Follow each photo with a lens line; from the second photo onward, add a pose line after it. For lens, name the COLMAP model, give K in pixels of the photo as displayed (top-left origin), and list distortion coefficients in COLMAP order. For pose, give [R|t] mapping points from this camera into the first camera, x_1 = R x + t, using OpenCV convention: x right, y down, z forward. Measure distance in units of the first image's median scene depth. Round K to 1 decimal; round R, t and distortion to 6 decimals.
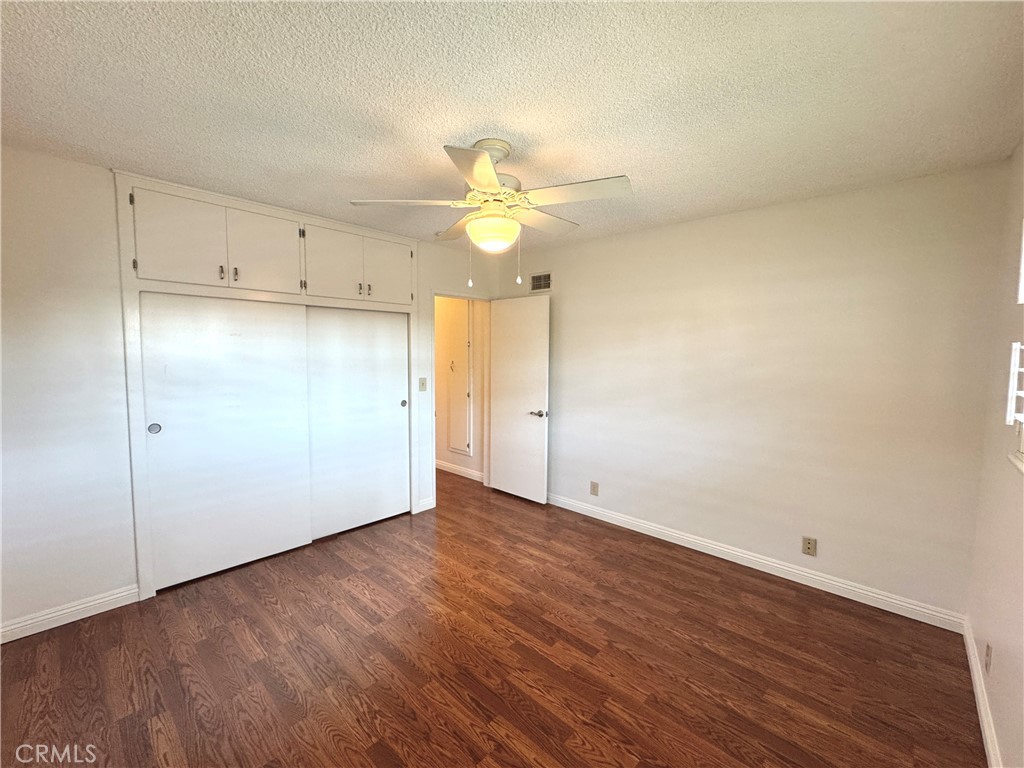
lens RADIAL K [[431.7, 0, 510.1], [0, 431.7, 385.0], [0, 0, 1]] dist [-0.001224, 0.000389]
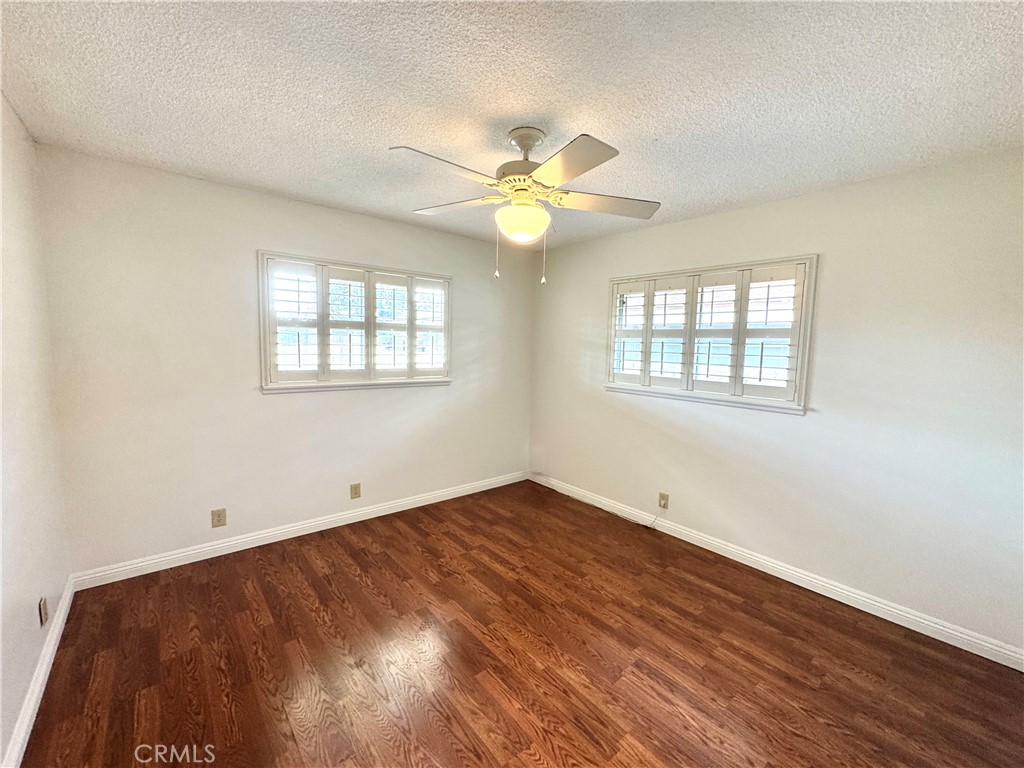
lens RADIAL K [[417.4, 0, 511.0], [0, 417.4, 386.4], [0, 0, 1]] dist [0.001397, 0.000195]
pose [[-0.992133, -0.049478, 0.114996, -0.118800], [-0.027946, 0.982936, 0.181815, -0.138084], [-0.122030, 0.177171, -0.976586, 1.711786]]
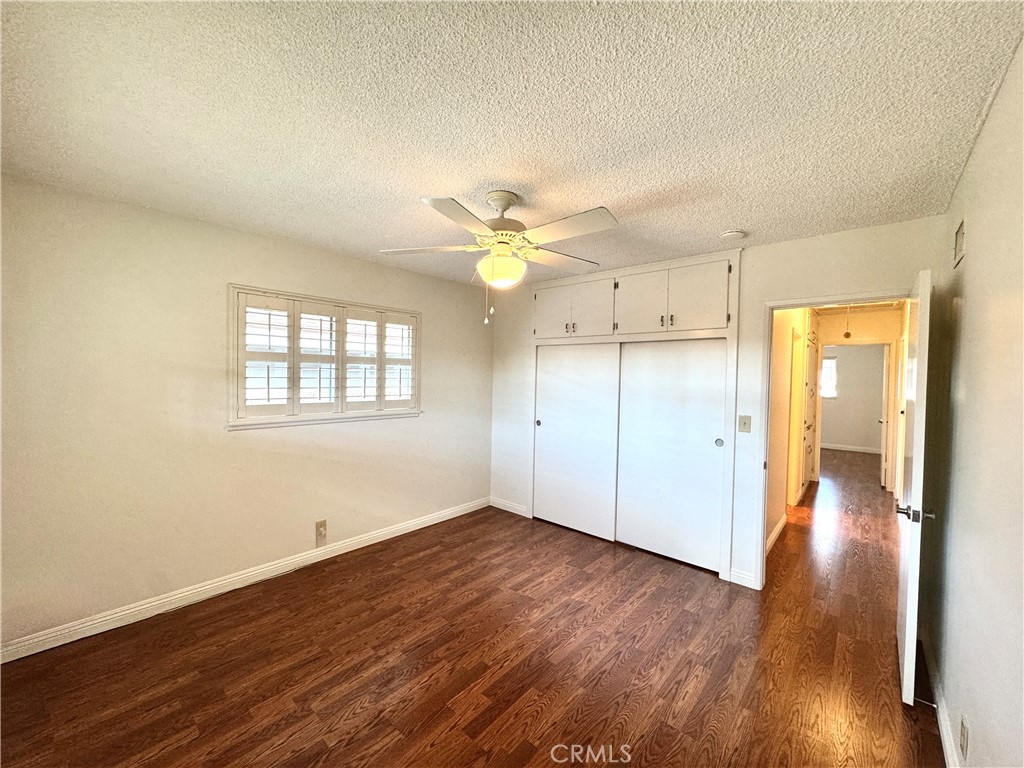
lens RADIAL K [[406.9, 0, 511.1], [0, 406.9, 384.1], [0, 0, 1]] dist [0.000668, 0.000011]
pose [[0.024278, 0.011716, -0.999637, 0.873716], [-0.096236, 0.995315, 0.009328, -0.064857], [0.995062, 0.095974, 0.025291, 0.882881]]
